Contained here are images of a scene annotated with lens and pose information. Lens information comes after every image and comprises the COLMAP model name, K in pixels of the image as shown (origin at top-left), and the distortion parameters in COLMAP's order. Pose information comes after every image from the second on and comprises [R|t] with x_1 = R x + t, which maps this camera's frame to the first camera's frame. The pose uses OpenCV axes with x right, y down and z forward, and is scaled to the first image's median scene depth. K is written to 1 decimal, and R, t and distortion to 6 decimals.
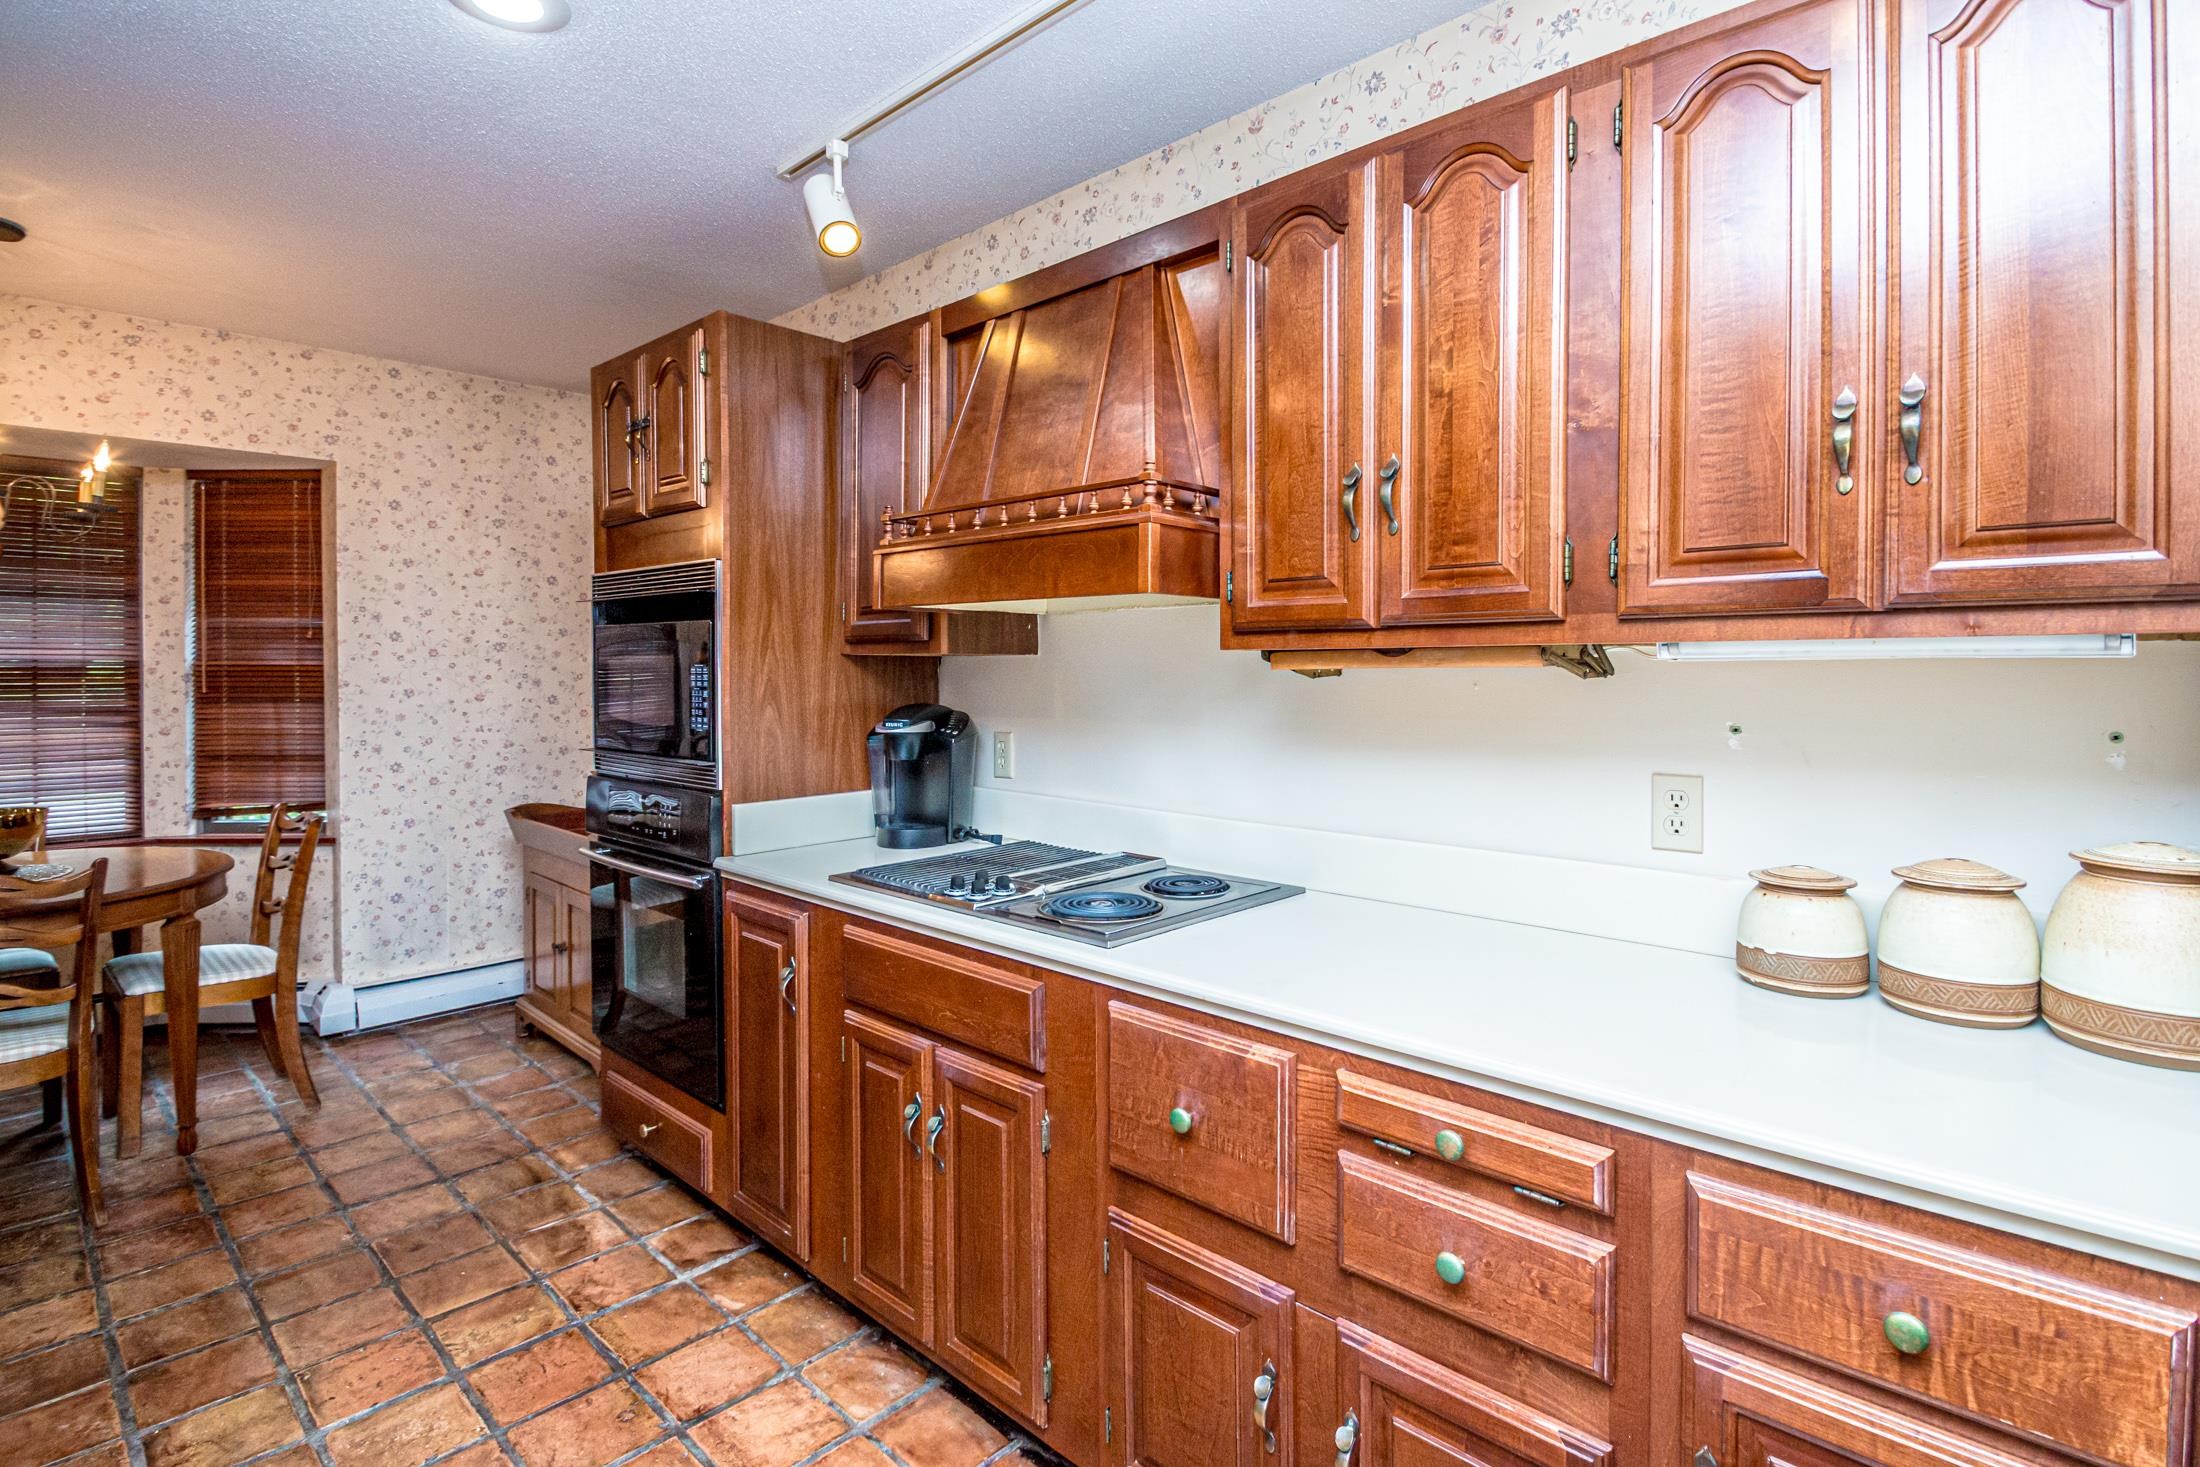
lens RADIAL K [[1053.1, 0, 1081.4], [0, 1053.1, 689.7], [0, 0, 1]] dist [0.003606, -0.009032]
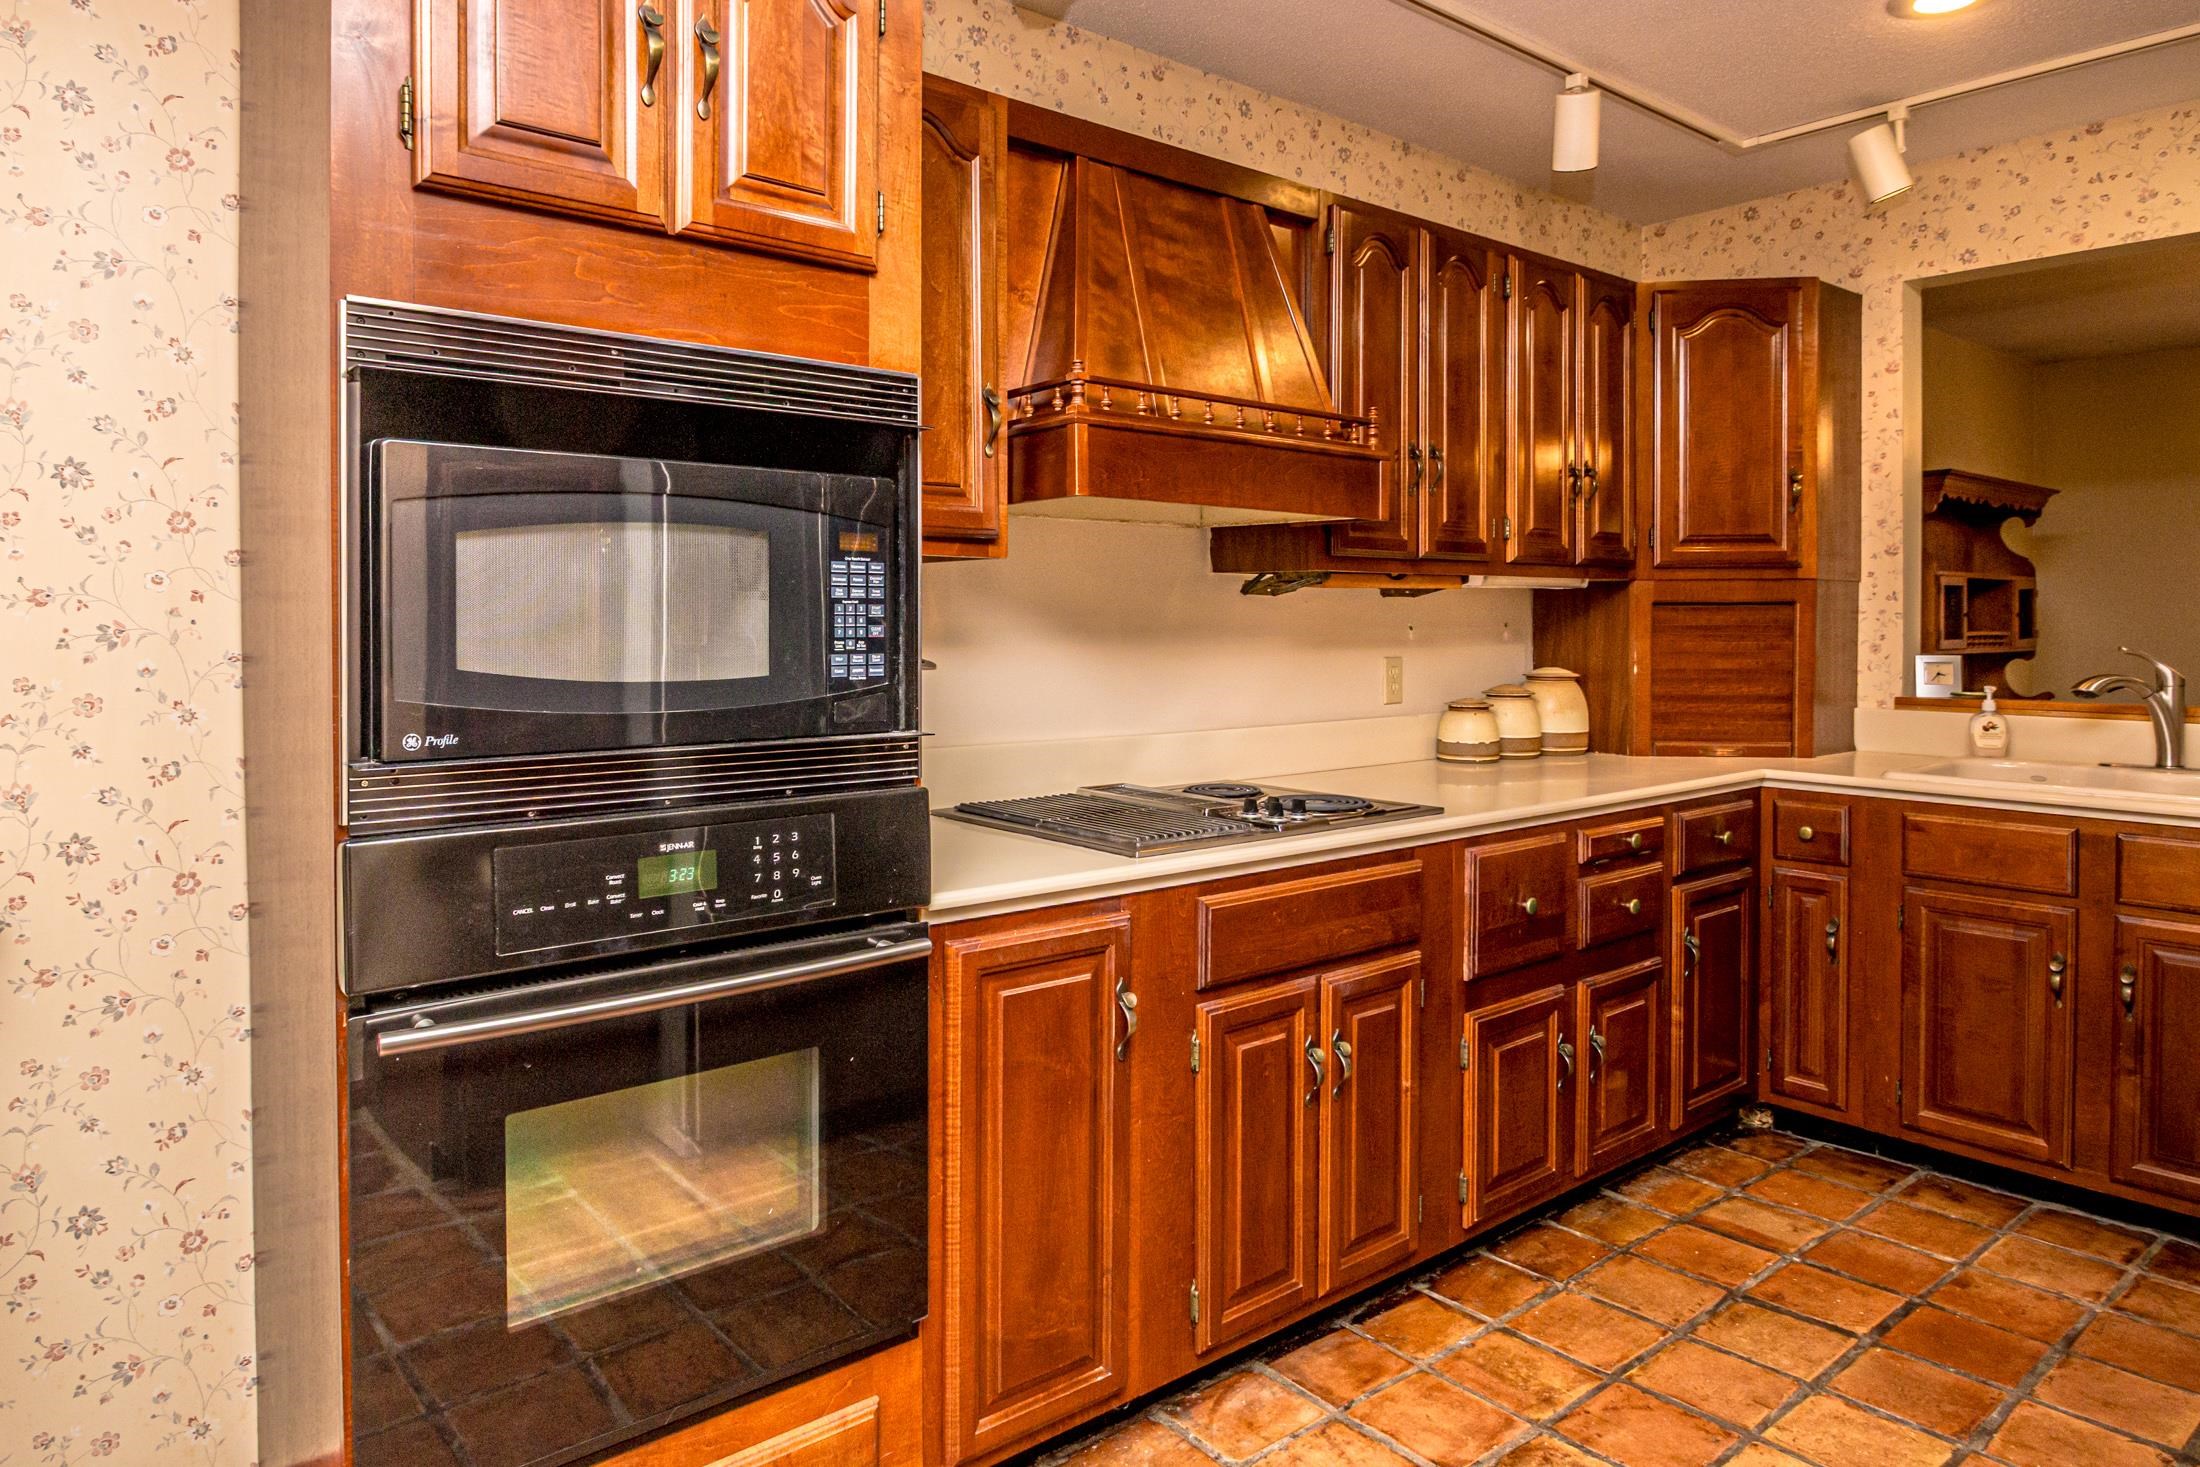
lens RADIAL K [[1442.2, 0, 982.5], [0, 1442.2, 633.9], [0, 0, 1]] dist [0.000848, -0.016014]
pose [[0.138002, -0.011704, 0.990363, -1.447678], [0.009459, 0.999900, 0.010499, 0.011657], [-0.990387, 0.007919, 0.138099, 1.102798]]
